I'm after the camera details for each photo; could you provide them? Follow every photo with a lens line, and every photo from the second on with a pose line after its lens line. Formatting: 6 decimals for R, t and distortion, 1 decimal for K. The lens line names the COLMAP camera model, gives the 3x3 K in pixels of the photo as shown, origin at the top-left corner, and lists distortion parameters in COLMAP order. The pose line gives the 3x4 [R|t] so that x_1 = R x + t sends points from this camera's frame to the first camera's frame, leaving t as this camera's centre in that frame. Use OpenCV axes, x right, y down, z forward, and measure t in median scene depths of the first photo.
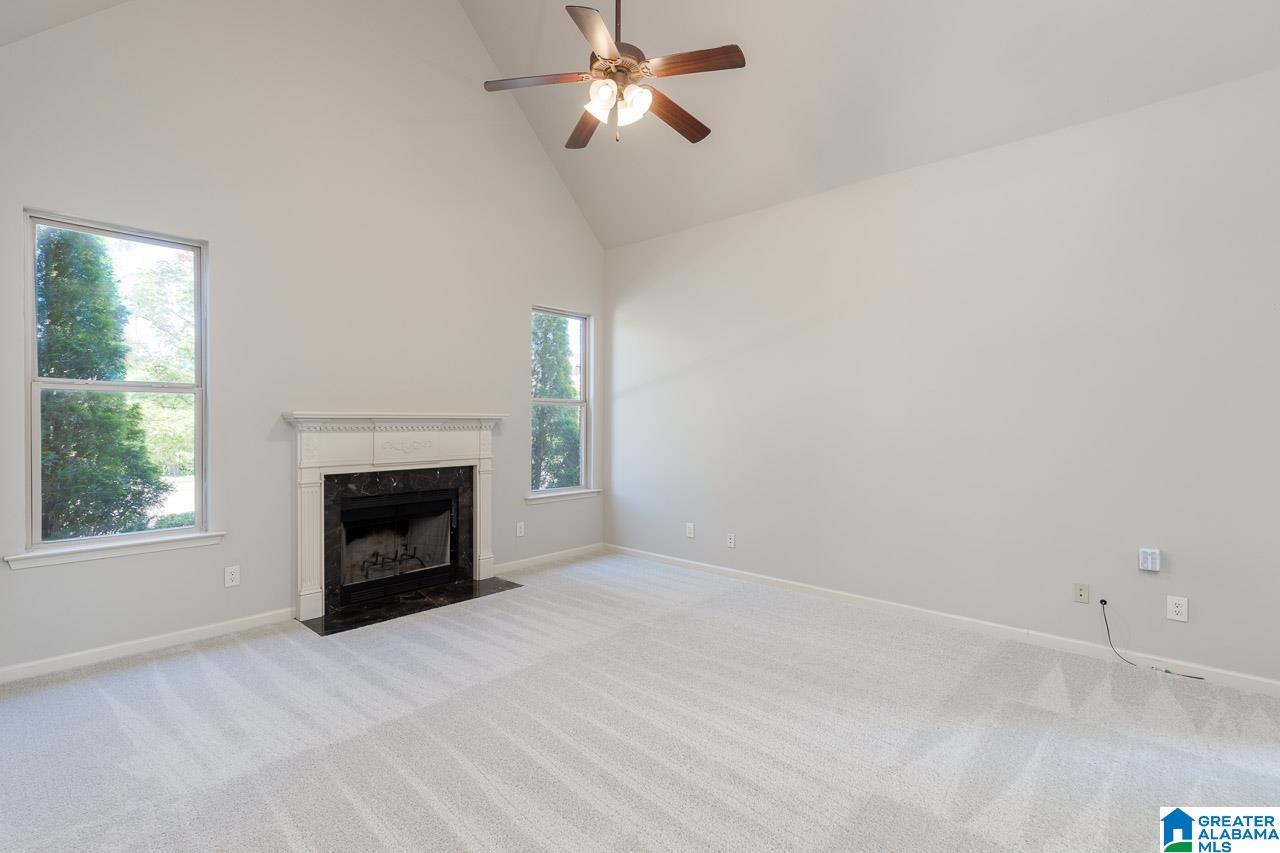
lens RADIAL K [[580.1, 0, 629.7], [0, 580.1, 423.8], [0, 0, 1]] dist [0.016263, -0.000906]
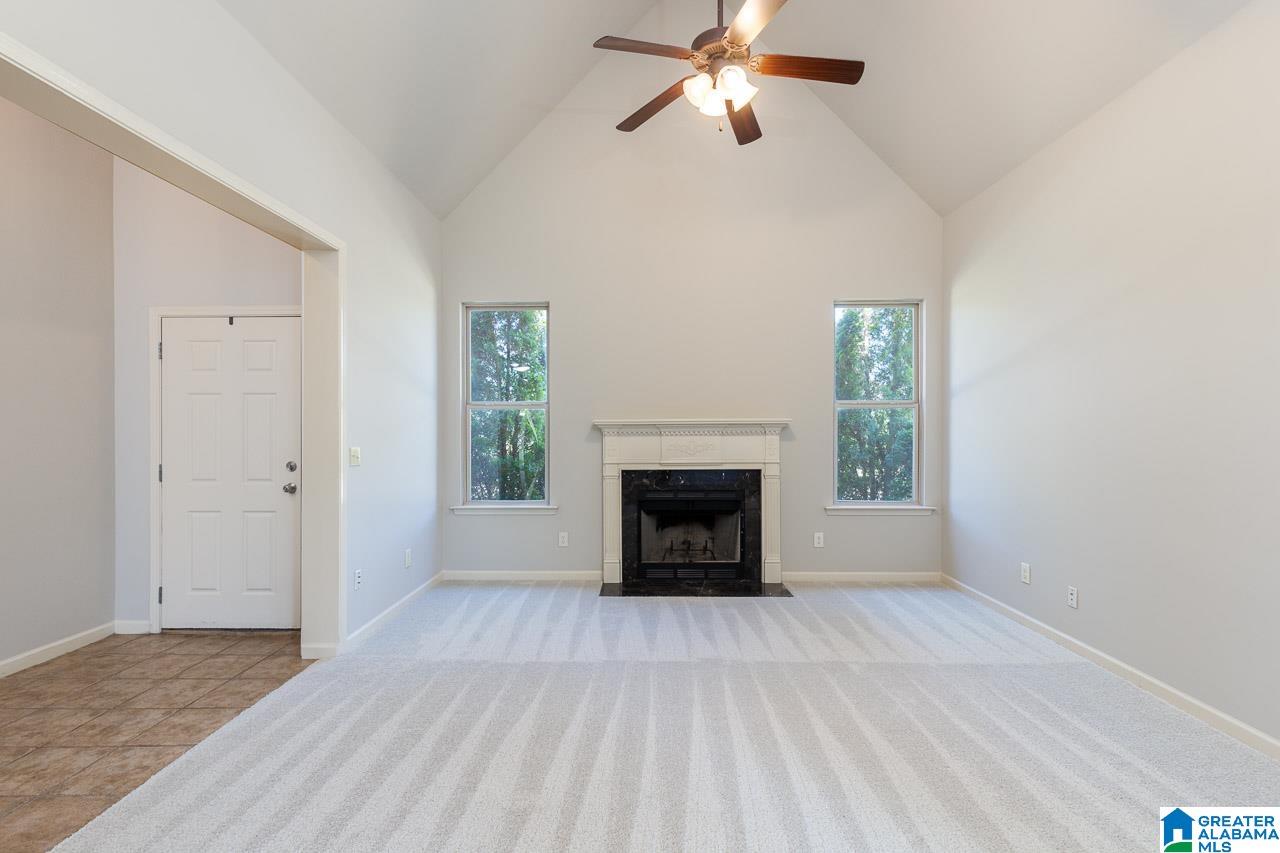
lens RADIAL K [[580.1, 0, 631.7], [0, 580.1, 431.2], [0, 0, 1]] dist [0.016263, -0.000906]
pose [[0.675076, 0.000768, -0.737748, 0.350501], [0.003611, 0.999984, 0.004346, -0.001252], [0.737740, -0.005598, 0.675062, 0.151036]]
